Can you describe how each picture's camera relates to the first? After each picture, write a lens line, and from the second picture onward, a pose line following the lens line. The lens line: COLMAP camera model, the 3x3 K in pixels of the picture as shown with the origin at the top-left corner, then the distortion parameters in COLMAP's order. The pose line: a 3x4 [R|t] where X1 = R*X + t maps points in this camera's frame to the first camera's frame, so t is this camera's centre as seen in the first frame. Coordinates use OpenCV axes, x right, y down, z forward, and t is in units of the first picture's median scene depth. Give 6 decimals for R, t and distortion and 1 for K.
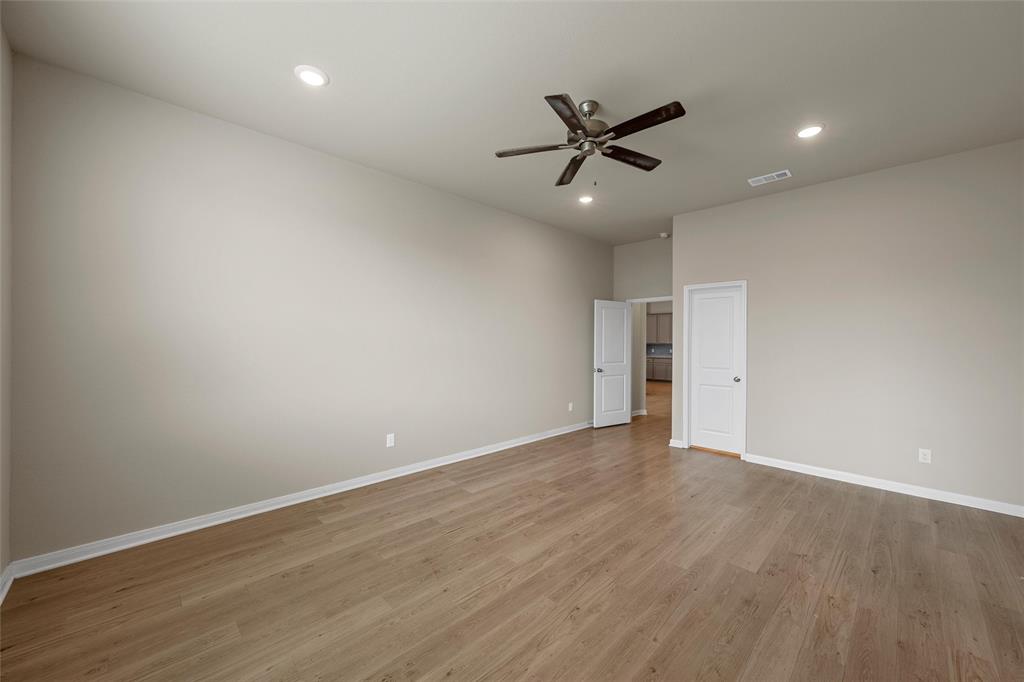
lens RADIAL K [[391.6, 0, 518.4], [0, 391.6, 338.4], [0, 0, 1]] dist [-0.000567, -0.000095]
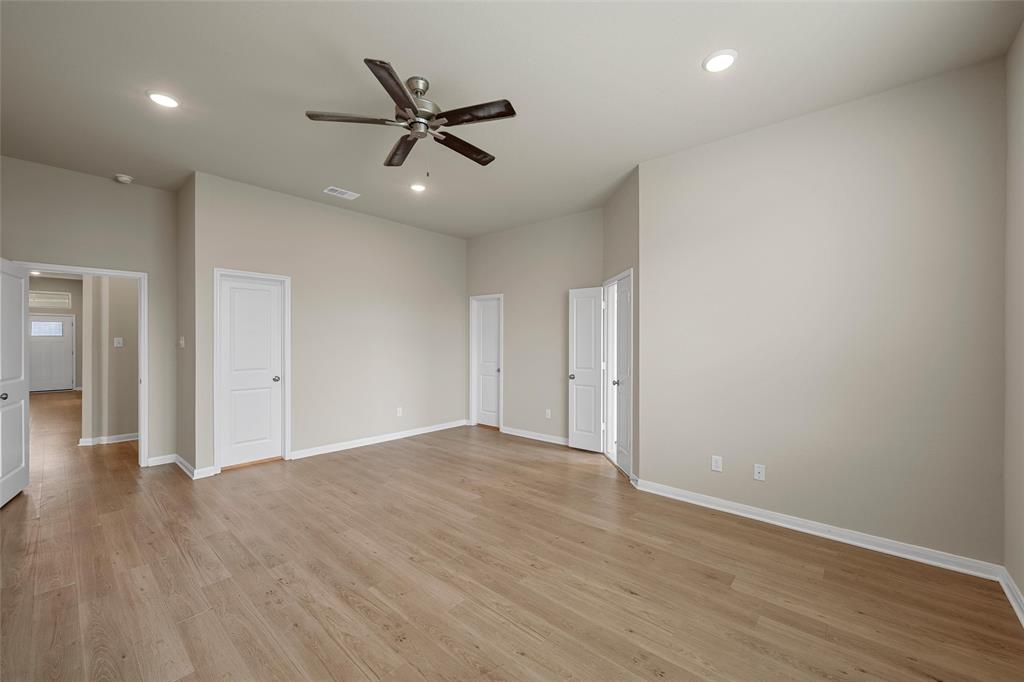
lens RADIAL K [[405.0, 0, 512.0], [0, 405.0, 341.0], [0, 0, 1]] dist [0.000977, 0.000082]
pose [[-0.065753, -0.008906, 0.997796, -0.757727], [-0.010268, 0.999913, 0.008249, -0.002604], [-0.997783, -0.009703, -0.065839, 0.813352]]
